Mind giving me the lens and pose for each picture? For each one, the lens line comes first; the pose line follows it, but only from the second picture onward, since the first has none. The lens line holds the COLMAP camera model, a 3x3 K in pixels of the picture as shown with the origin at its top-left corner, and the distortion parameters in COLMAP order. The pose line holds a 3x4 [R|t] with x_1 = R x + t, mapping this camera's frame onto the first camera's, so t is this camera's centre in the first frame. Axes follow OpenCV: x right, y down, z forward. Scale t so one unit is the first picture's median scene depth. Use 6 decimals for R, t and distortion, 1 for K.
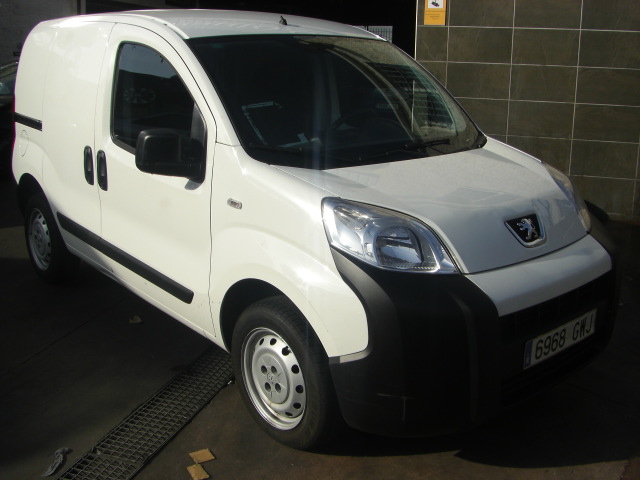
lens RADIAL K [[721.9, 0, 320.0], [0, 721.9, 240.0], [0, 0, 1]] dist [-0.152827, 0.036543]
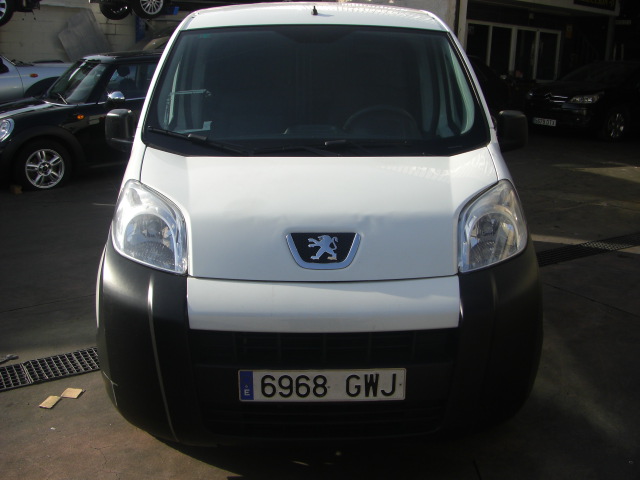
lens RADIAL K [[721.9, 0, 320.0], [0, 721.9, 240.0], [0, 0, 1]] dist [-0.152827, 0.036543]
pose [[0.770898, 0.167308, -0.614593, 0.812596], [-0.169055, 0.984024, 0.055828, -0.071613], [0.614115, 0.060863, 0.786866, 0.338453]]
